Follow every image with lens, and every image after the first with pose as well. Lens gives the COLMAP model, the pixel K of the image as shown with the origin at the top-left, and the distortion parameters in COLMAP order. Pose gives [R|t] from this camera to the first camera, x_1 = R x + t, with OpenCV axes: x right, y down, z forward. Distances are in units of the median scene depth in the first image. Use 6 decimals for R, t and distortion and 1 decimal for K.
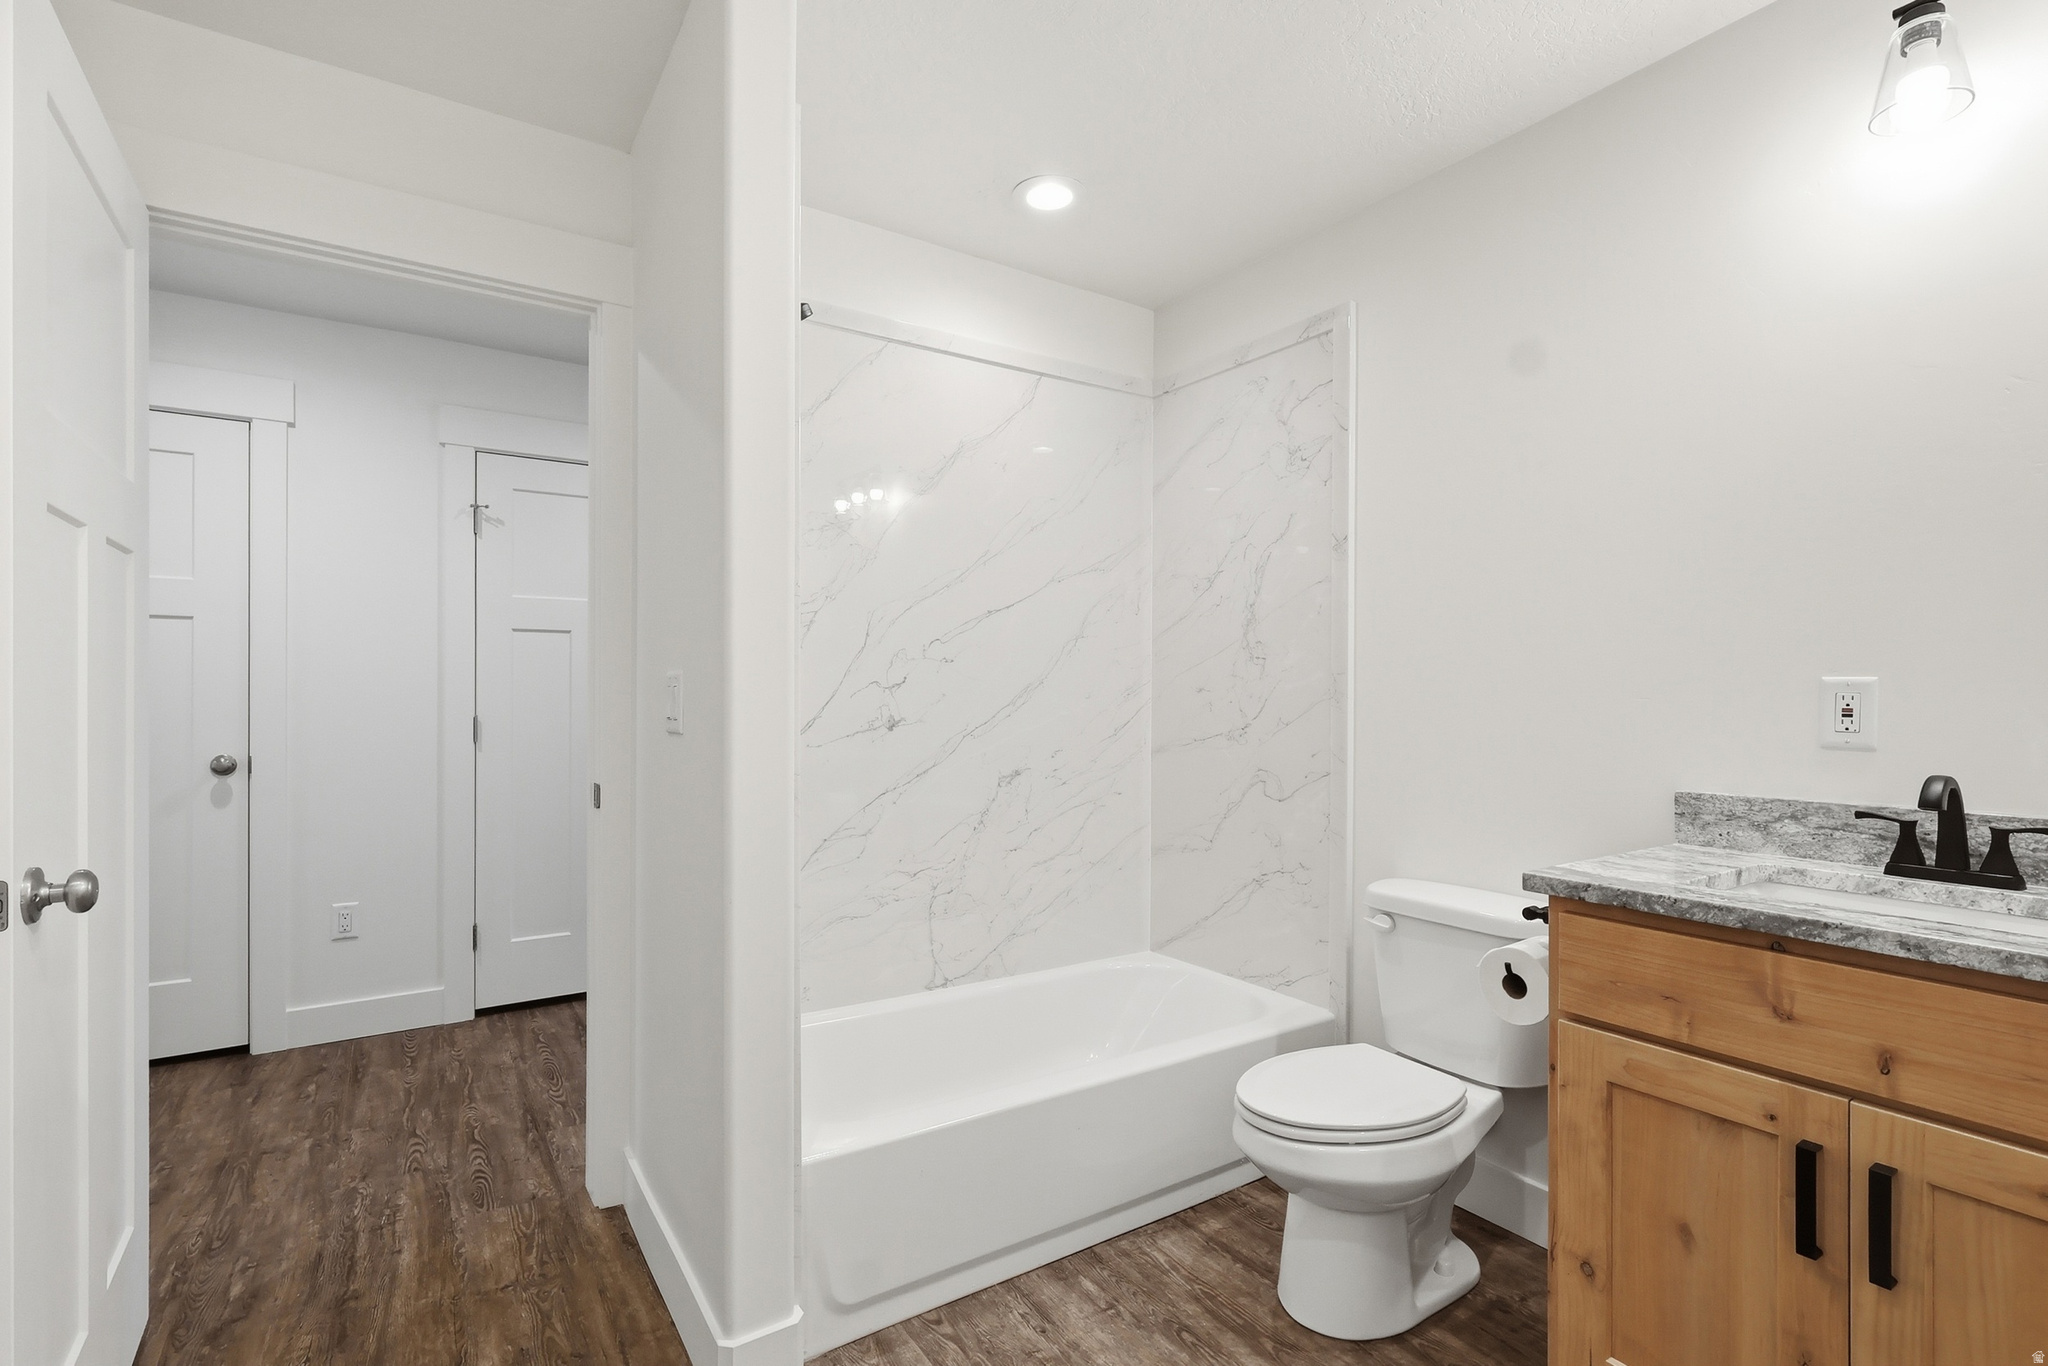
lens RADIAL K [[962.9, 0, 1035.0], [0, 962.9, 695.2], [0, 0, 1]] dist [-0.000037, 0.000427]
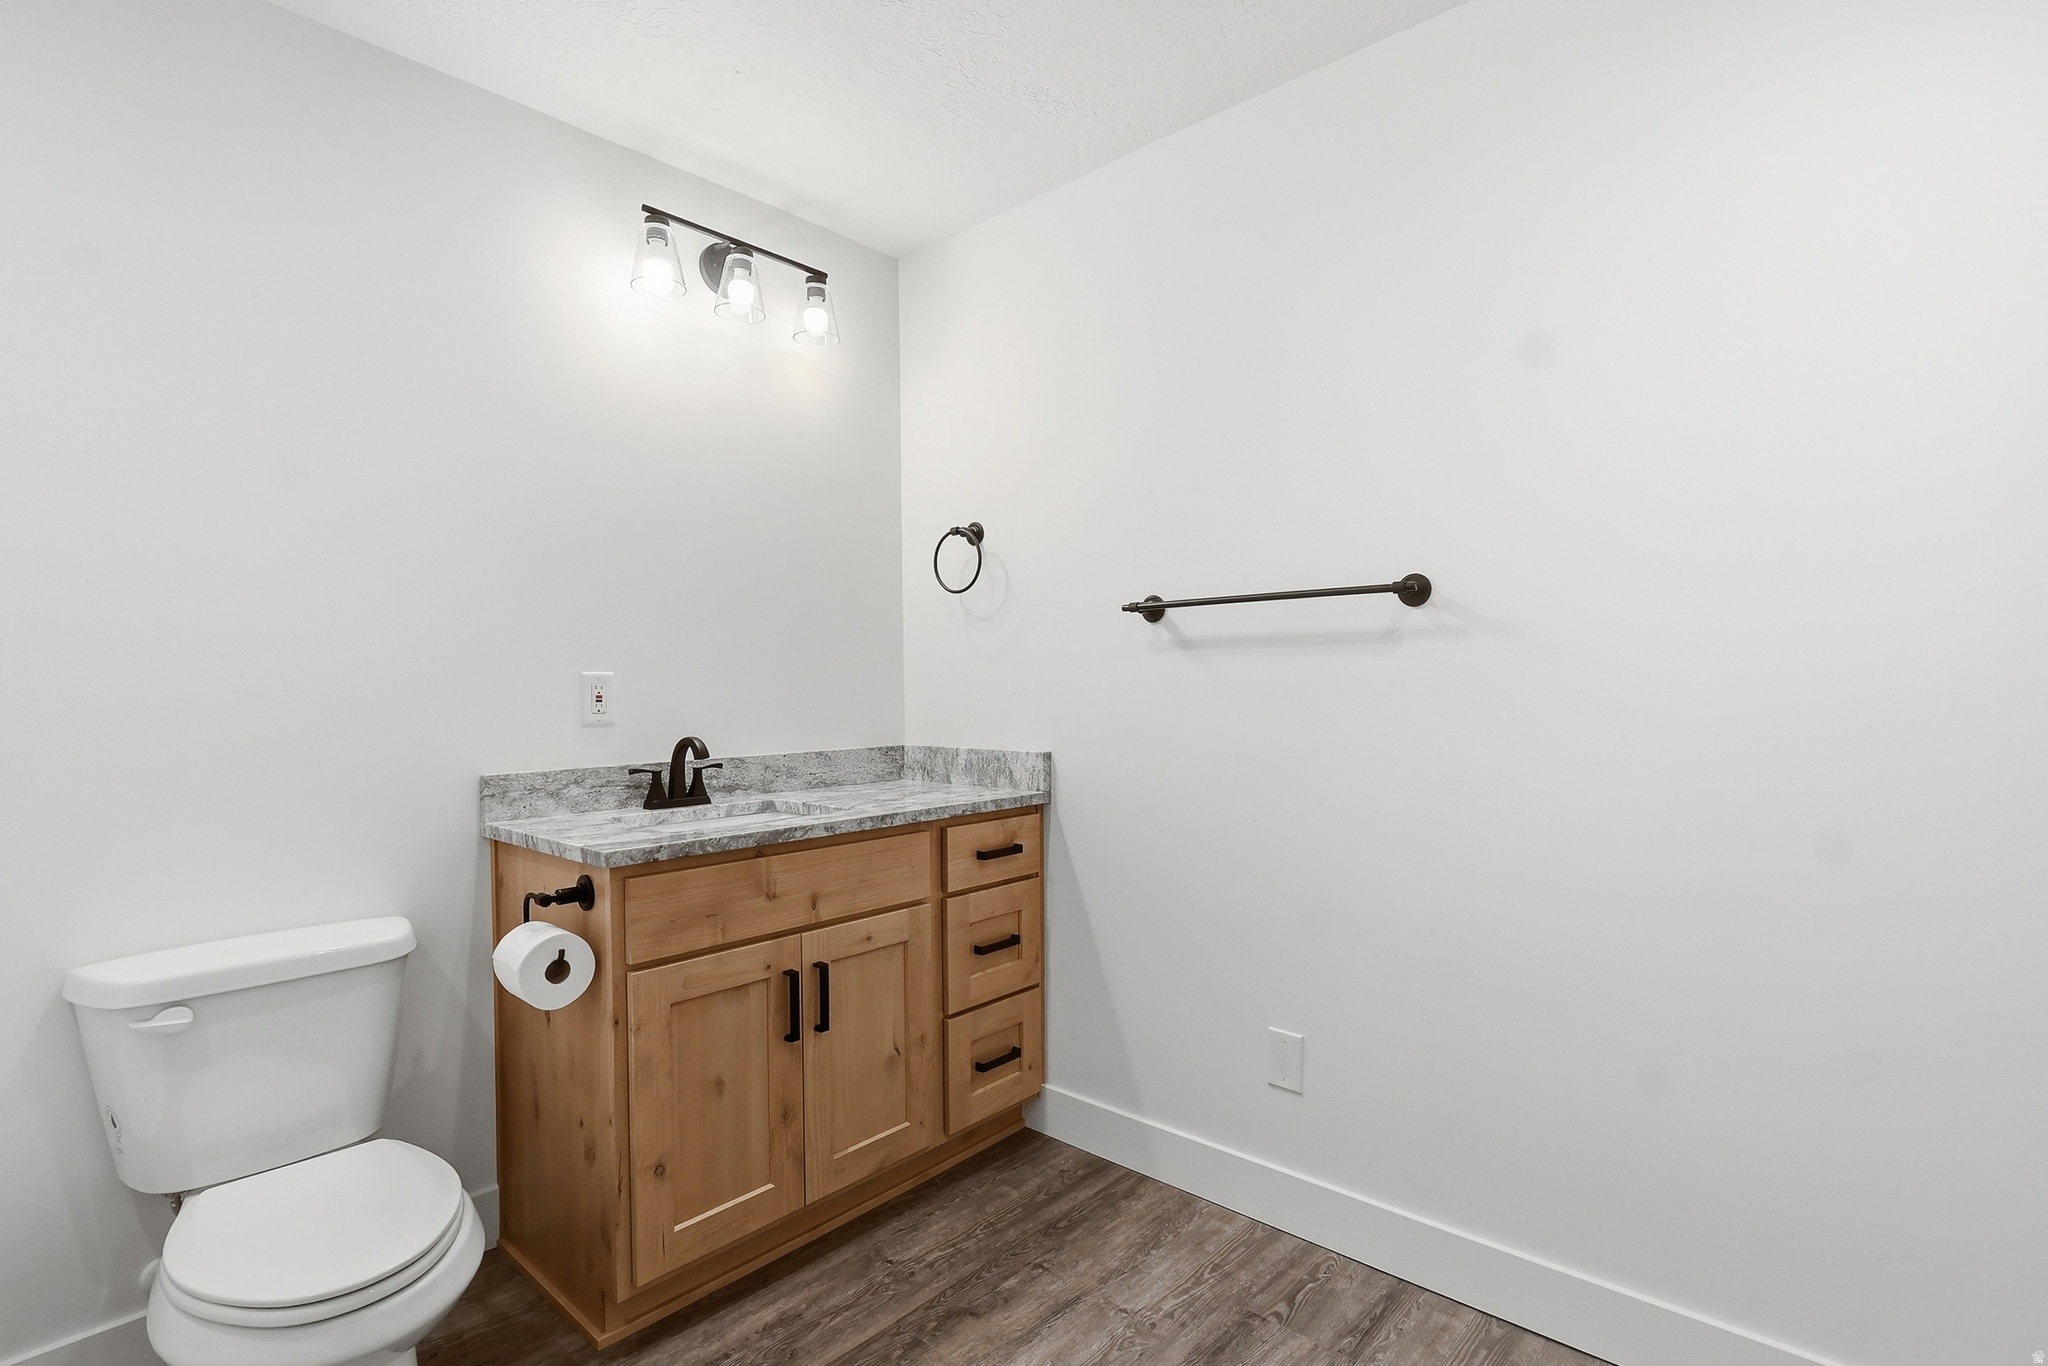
lens RADIAL K [[962.9, 0, 1035.0], [0, 962.9, 695.2], [0, 0, 1]] dist [-0.000037, 0.000427]
pose [[-0.249448, -0.015532, 0.968264, -0.672160], [0.008077, 0.999803, 0.018118, -0.006866], [-0.968354, 0.012341, -0.249274, 0.830911]]
